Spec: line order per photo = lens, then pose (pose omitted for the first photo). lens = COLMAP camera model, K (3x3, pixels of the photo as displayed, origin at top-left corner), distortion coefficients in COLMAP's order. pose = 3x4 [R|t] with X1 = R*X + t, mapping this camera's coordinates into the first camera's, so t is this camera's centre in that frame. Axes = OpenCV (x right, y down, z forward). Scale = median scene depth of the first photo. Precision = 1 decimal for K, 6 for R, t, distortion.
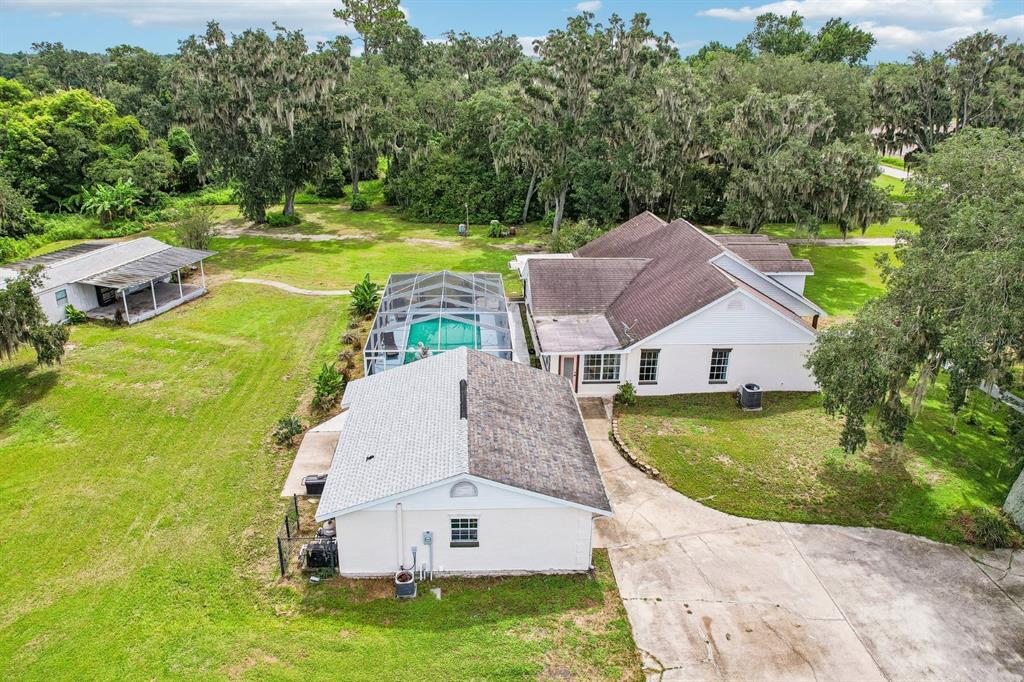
lens RADIAL K [[683.4, 0, 512.8], [0, 683.4, 317.8], [0, 0, 1]] dist [-0.074318, 0.074168]
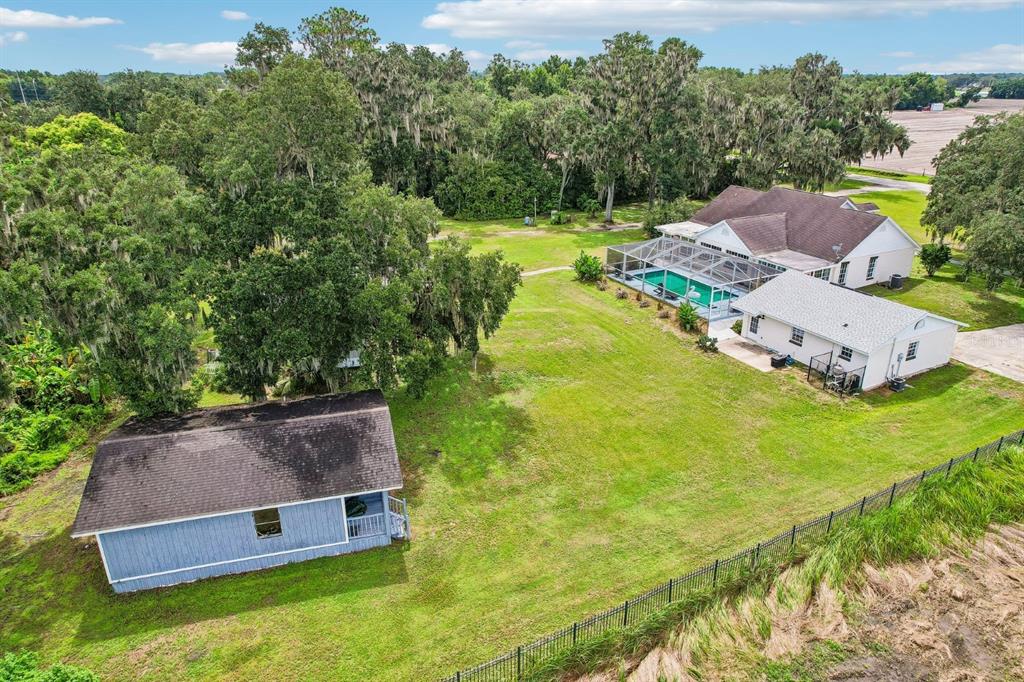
lens RADIAL K [[683.4, 0, 512.8], [0, 683.4, 317.8], [0, 0, 1]] dist [-0.074318, 0.074168]
pose [[0.905479, -0.157613, 0.394038, -1.172205], [0.160422, 0.986705, 0.026034, 0.006946], [-0.392903, 0.039640, 0.918725, -0.161881]]
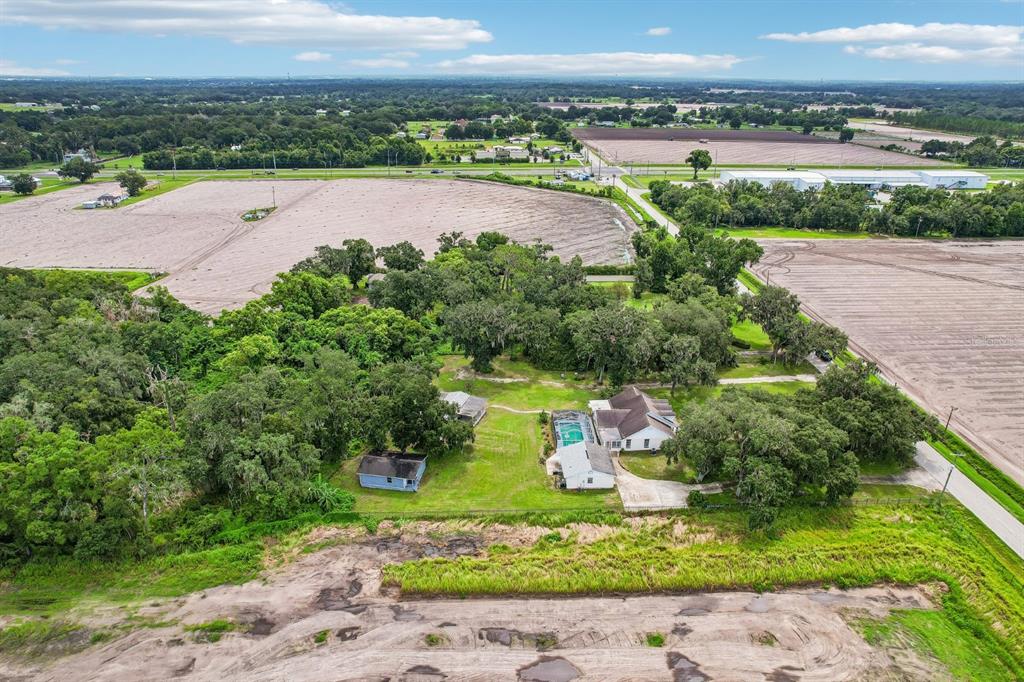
lens RADIAL K [[683.4, 0, 512.8], [0, 683.4, 317.8], [0, 0, 1]] dist [-0.074318, 0.074168]
pose [[0.999173, -0.008753, -0.039713, -0.317941], [0.008164, 0.999855, -0.014971, -0.625085], [0.039838, 0.014635, 0.999099, -3.084444]]
